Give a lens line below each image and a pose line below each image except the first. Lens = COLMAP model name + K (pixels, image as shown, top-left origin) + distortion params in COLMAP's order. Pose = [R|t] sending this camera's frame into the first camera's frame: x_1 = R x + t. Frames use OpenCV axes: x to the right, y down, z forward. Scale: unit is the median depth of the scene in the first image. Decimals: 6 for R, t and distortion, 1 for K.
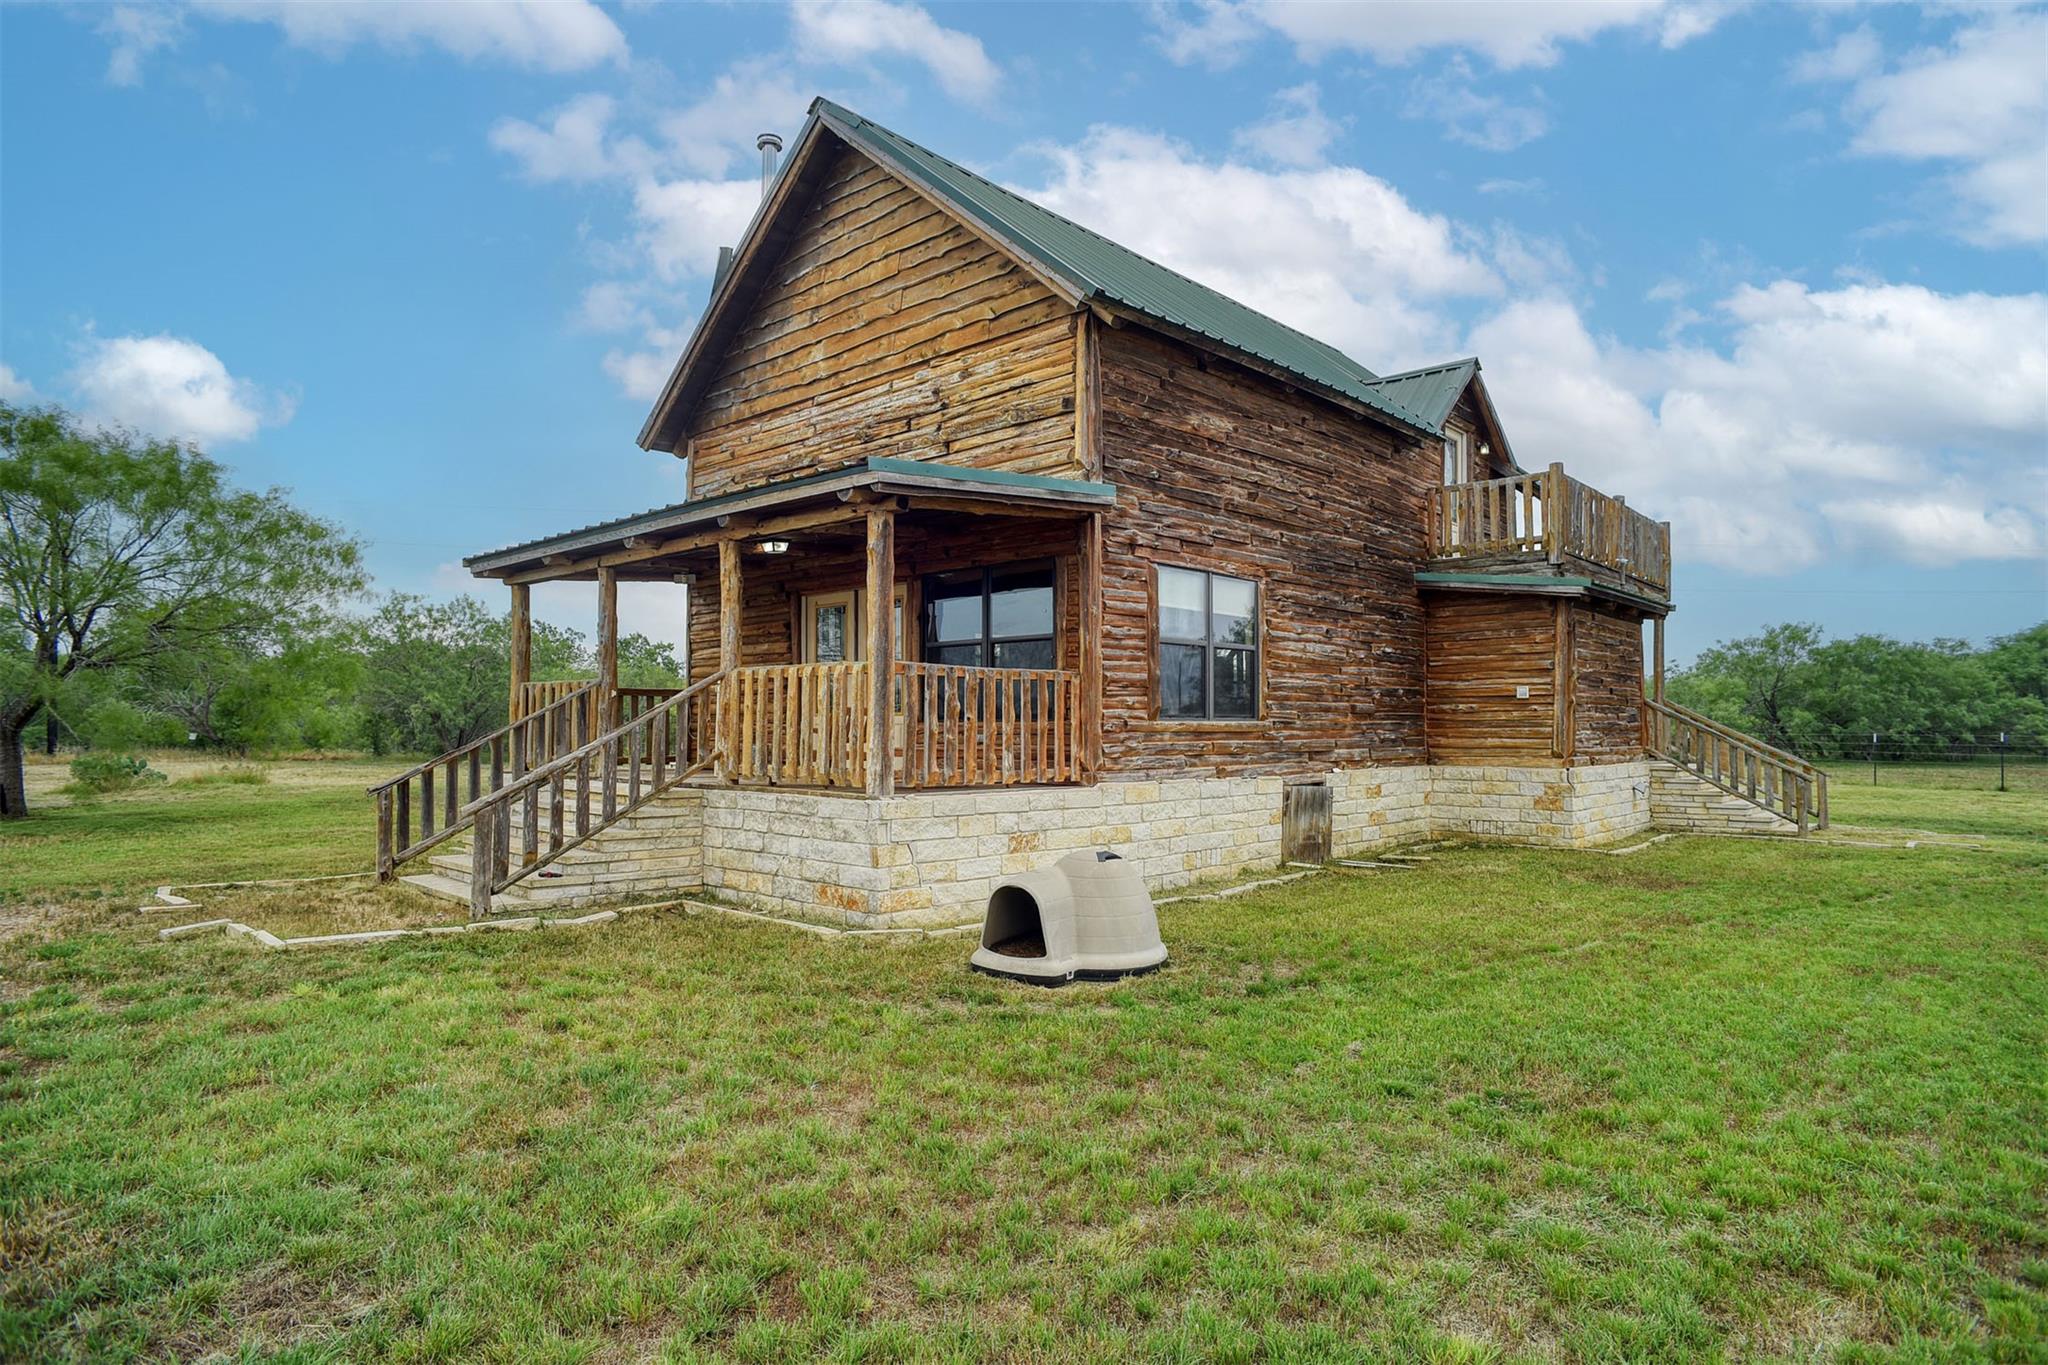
lens RADIAL K [[1179.6, 0, 1030.9], [0, 1179.6, 682.5], [0, 0, 1]] dist [-0.094903, 0.070947]
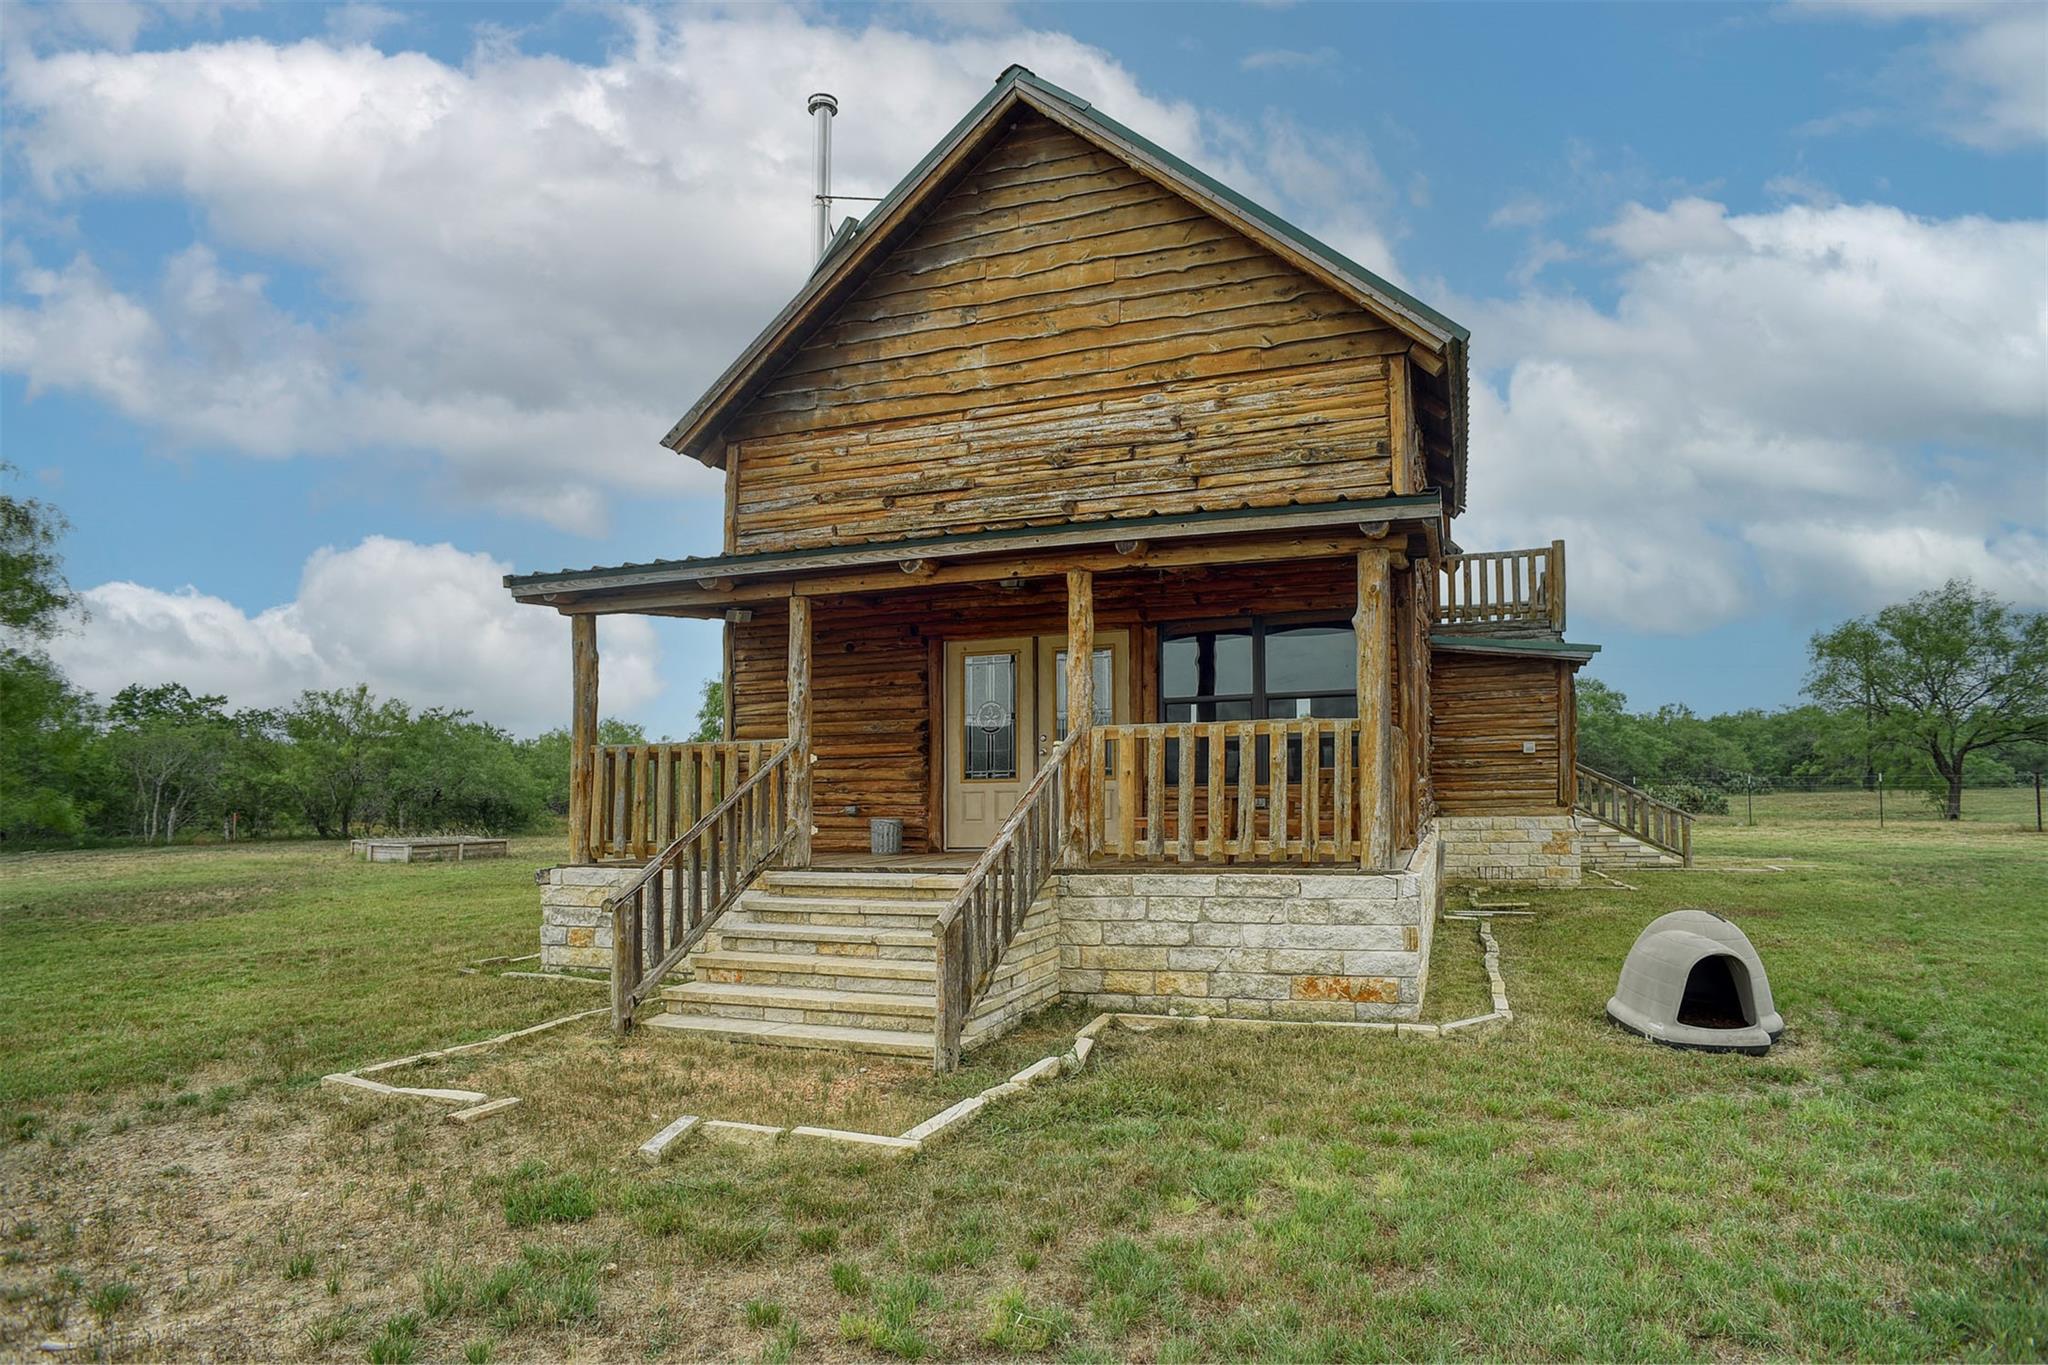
lens RADIAL K [[1182.0, 0, 1035.7], [0, 1182.0, 723.2], [0, 0, 1]] dist [-0.092998, 0.068577]
pose [[0.917914, -0.000011, 0.396780, -0.500221], [0.005758, 0.999895, -0.013295, -0.002863], [-0.396738, 0.014488, 0.917818, 0.202973]]
